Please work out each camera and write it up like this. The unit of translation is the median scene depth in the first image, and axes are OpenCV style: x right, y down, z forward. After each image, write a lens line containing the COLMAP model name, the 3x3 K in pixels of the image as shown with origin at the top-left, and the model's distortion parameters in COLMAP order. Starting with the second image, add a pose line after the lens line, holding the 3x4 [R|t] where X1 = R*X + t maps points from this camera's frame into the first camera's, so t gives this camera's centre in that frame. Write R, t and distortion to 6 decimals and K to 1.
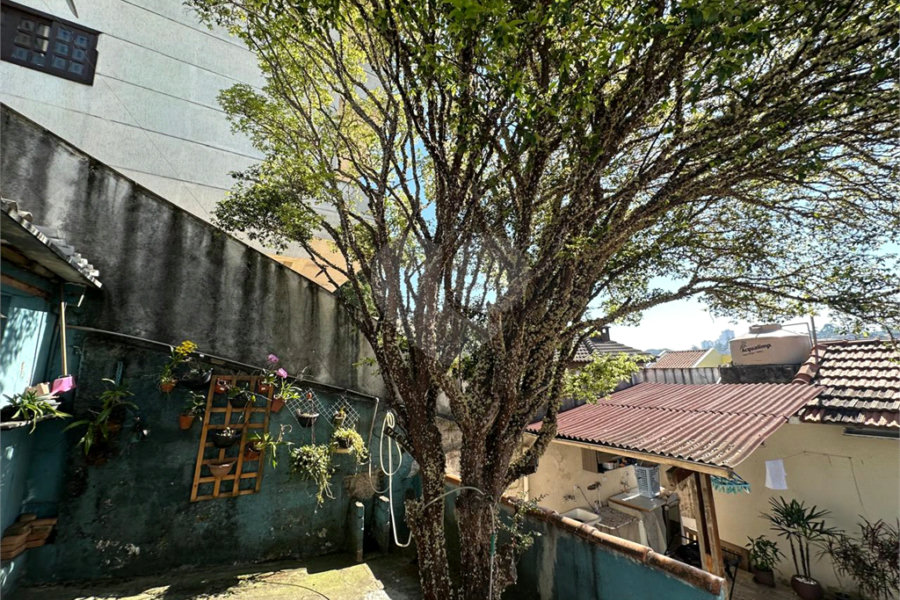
lens RADIAL K [[357.6, 0, 448.4], [0, 357.6, 300.1], [0, 0, 1]] dist [-0.005717, 0.001021]
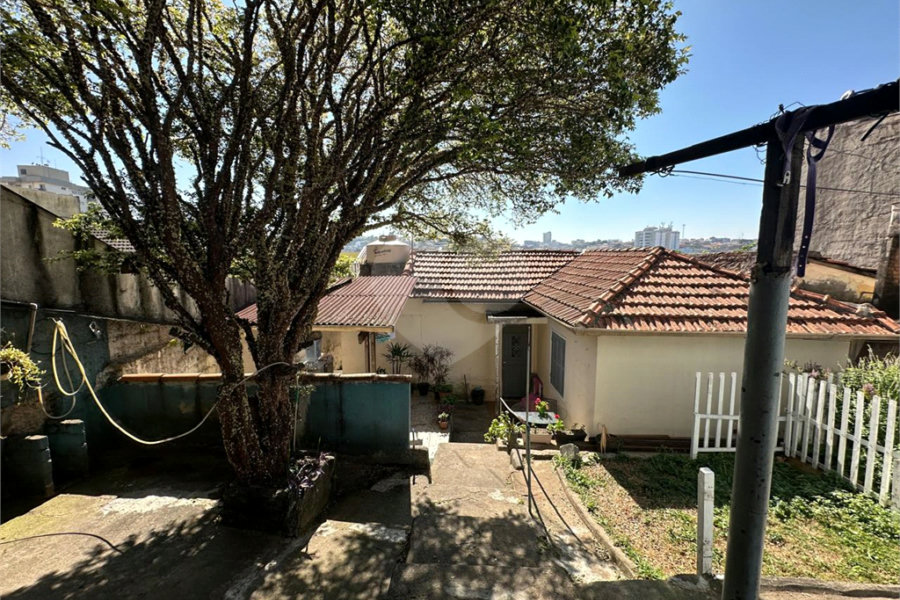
lens RADIAL K [[357.6, 0, 448.1], [0, 357.6, 299.4], [0, 0, 1]] dist [-0.005717, 0.001021]
pose [[0.557205, -0.067778, 0.827604, -0.347735], [-0.179014, 0.963423, 0.199426, -0.026572], [-0.810849, -0.259274, 0.524691, -0.048304]]
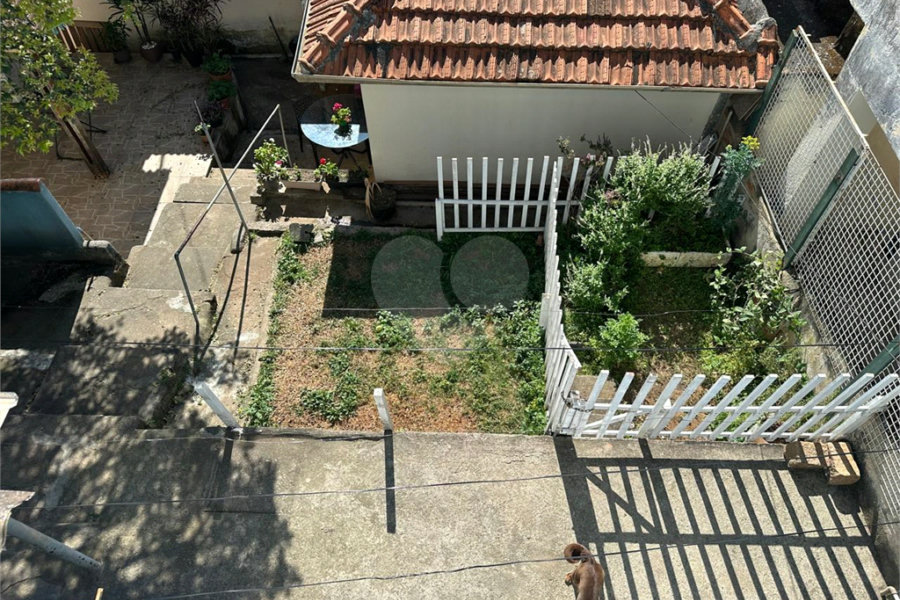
lens RADIAL K [[626.8, 0, 456.1], [0, 626.8, 301.4], [0, 0, 1]] dist [0.050253, -0.065076]
pose [[0.534407, -0.684935, 0.495251, 0.019644], [-0.179165, 0.480827, 0.858316, -0.744470], [-0.826020, -0.547422, 0.134241, -0.517226]]
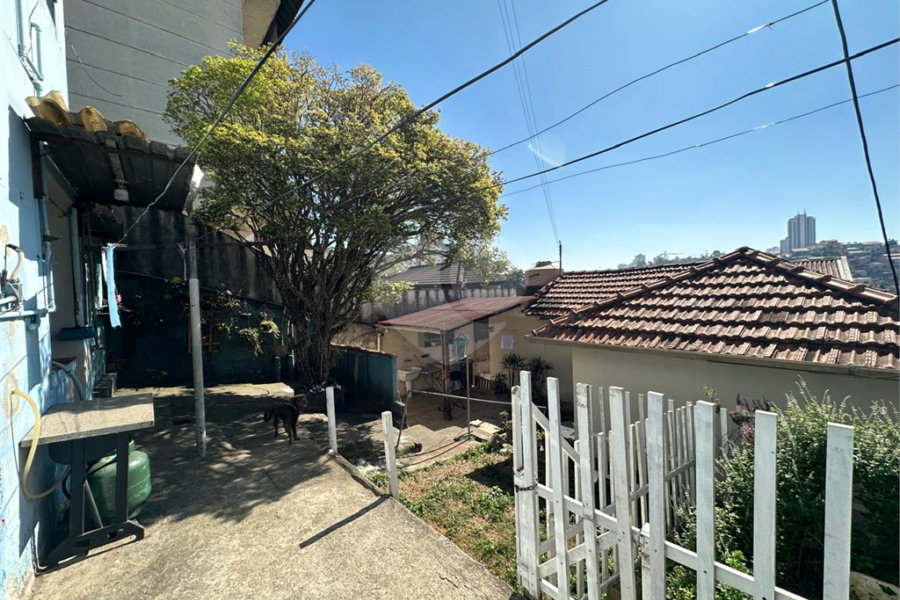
lens RADIAL K [[357.6, 0, 448.5], [0, 357.6, 300.9], [0, 0, 1]] dist [-0.005717, 0.001021]
pose [[0.985551, -0.015689, 0.168653, 0.336195], [-0.020927, 0.976794, 0.213157, -0.166447], [-0.168084, -0.213607, 0.962351, -0.943183]]
